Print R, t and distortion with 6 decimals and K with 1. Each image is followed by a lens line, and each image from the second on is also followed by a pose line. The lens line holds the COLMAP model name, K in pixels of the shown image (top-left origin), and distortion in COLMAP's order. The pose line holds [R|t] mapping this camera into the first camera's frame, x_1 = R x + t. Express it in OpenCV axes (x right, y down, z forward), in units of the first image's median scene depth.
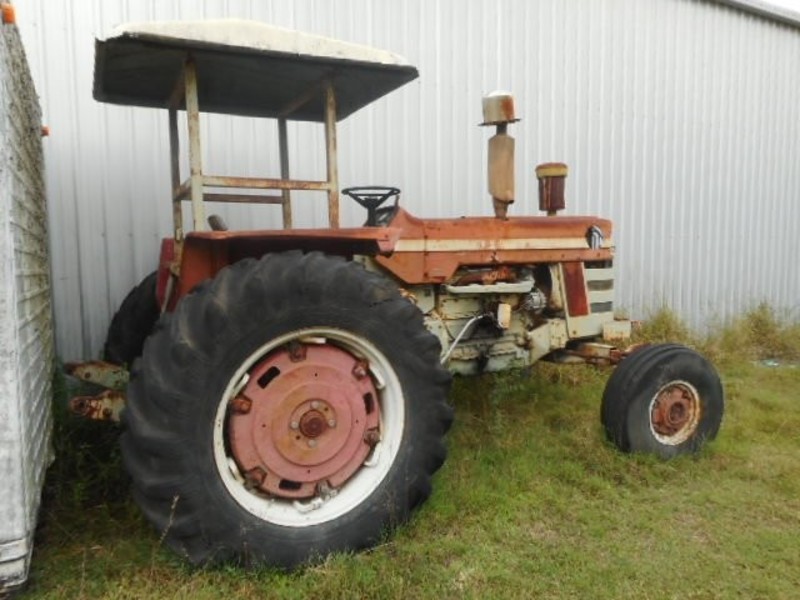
lens RADIAL K [[598.3, 0, 401.3], [0, 598.3, 295.9], [0, 0, 1]] dist [0.024379, -0.000374]
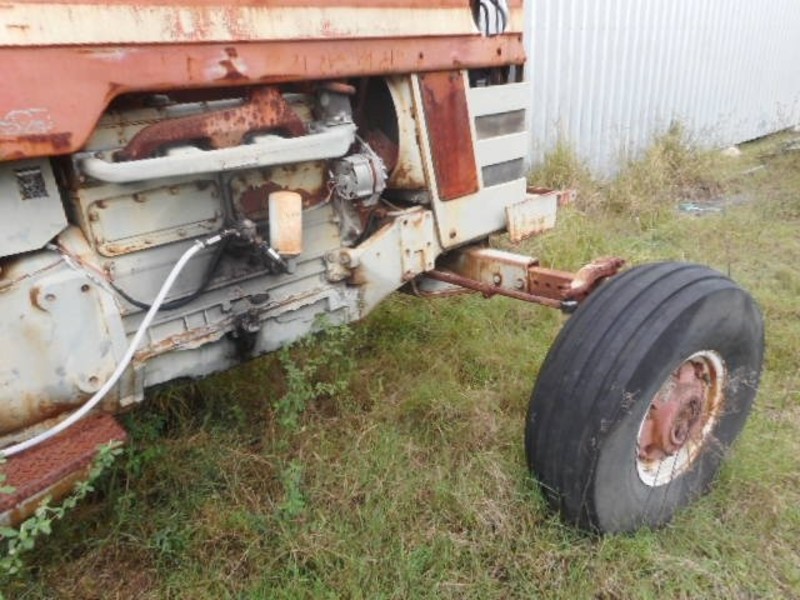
lens RADIAL K [[598.3, 0, 395.8], [0, 598.3, 300.6], [0, 0, 1]] dist [0.024379, -0.000374]
pose [[0.973371, -0.119555, 0.195590, 0.155114], [0.059539, 0.955798, 0.287934, -0.026836], [-0.221369, -0.268621, 0.937464, 0.581686]]
